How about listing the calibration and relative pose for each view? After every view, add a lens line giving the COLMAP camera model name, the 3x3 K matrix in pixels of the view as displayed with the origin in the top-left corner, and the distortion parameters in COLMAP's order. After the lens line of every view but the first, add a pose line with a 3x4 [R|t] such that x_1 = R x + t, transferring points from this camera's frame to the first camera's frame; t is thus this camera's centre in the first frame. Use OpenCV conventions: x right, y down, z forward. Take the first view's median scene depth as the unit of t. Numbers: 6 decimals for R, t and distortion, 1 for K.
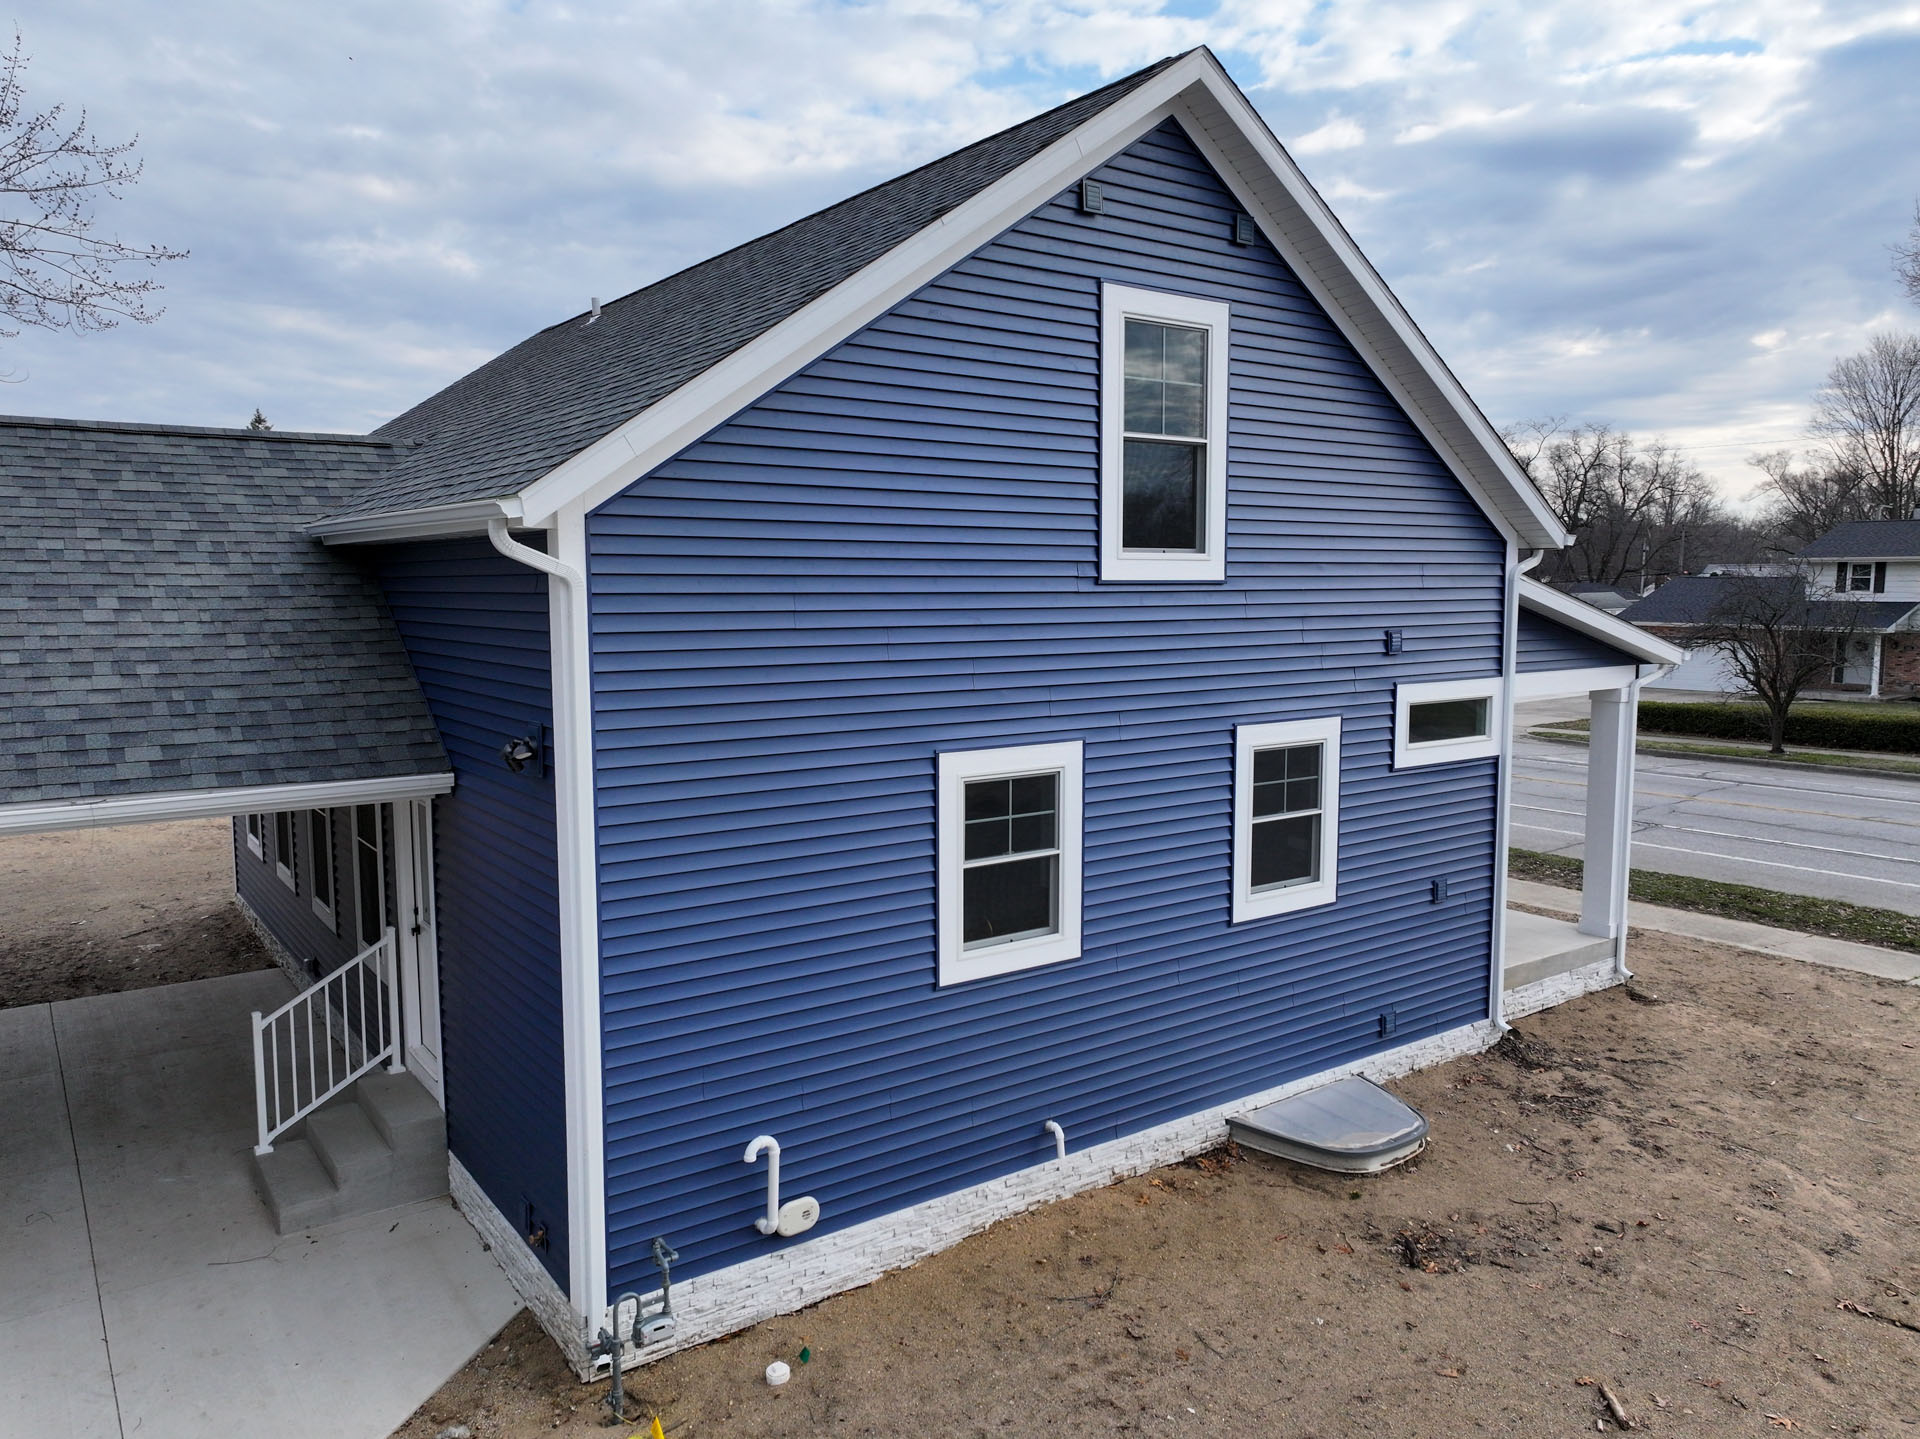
lens RADIAL K [[1350.0, 0, 962.7], [0, 1350.0, 718.1], [0, 0, 1]] dist [-0.002326, 0.023168]
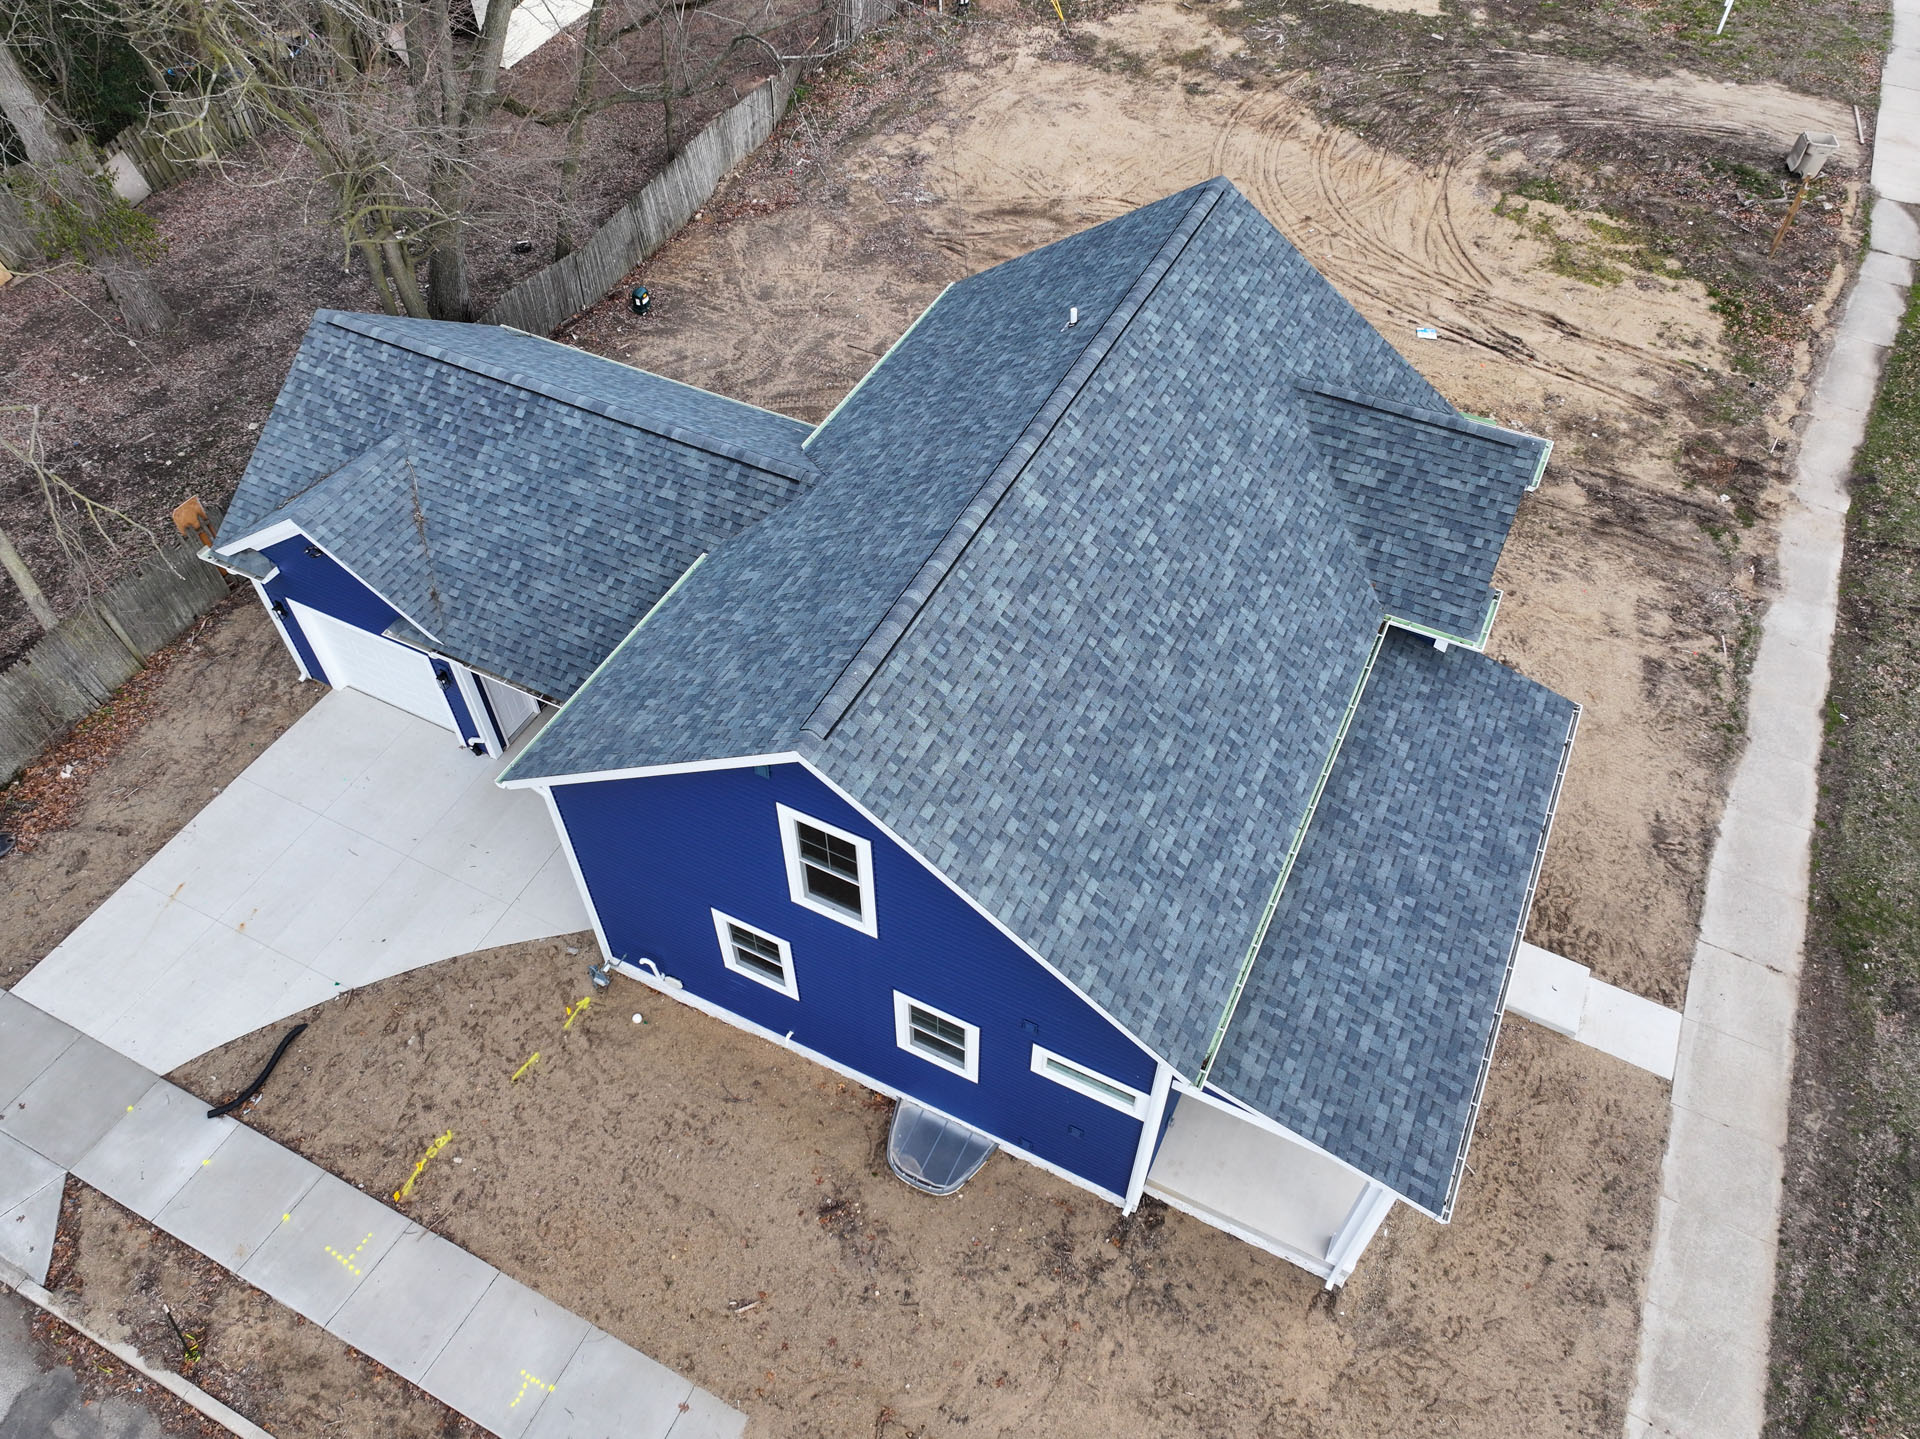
lens RADIAL K [[1343.3, 0, 960.0], [0, 1343.3, 719.5], [0, 0, 1]] dist [-0.000138, 0.047928]
pose [[0.465070, 0.671642, -0.576721, 1.038128], [-0.094335, 0.685351, 0.722077, -1.523811], [0.880233, -0.281411, 0.382095, 0.560835]]
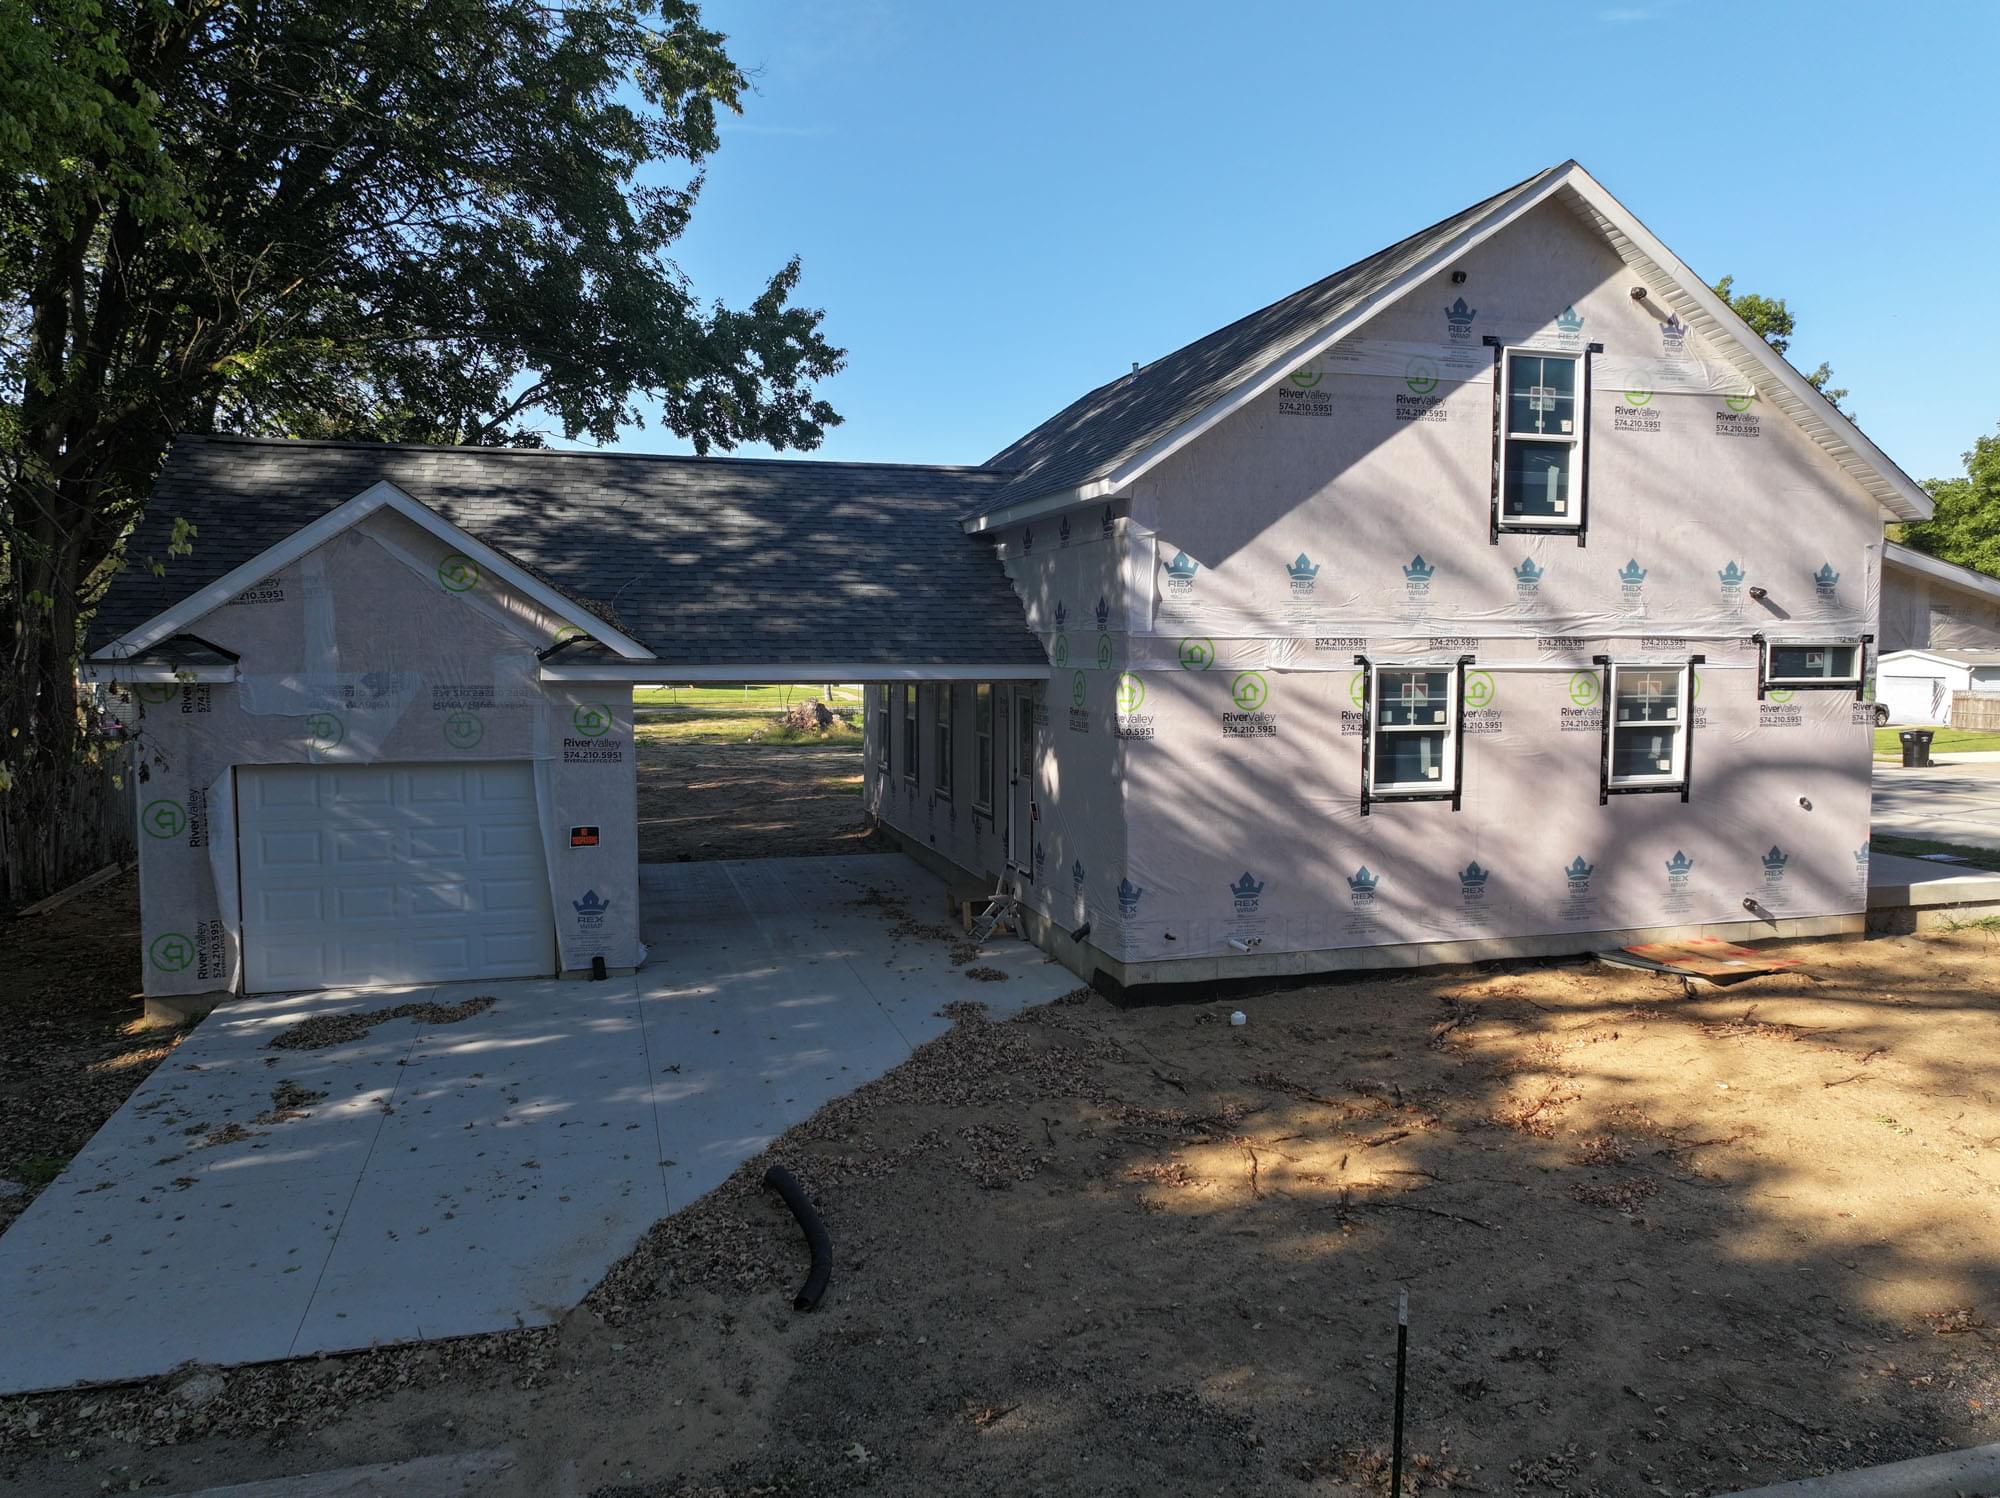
lens RADIAL K [[1407.4, 0, 997.3], [0, 1407.4, 753.8], [0, 0, 1]] dist [-0.001422, 0.007825]
pose [[0.943096, 0.027252, -0.331402, 0.110087], [-0.035215, 0.999217, -0.018047, 0.163835], [0.330651, 0.028691, 0.943317, -0.541689]]
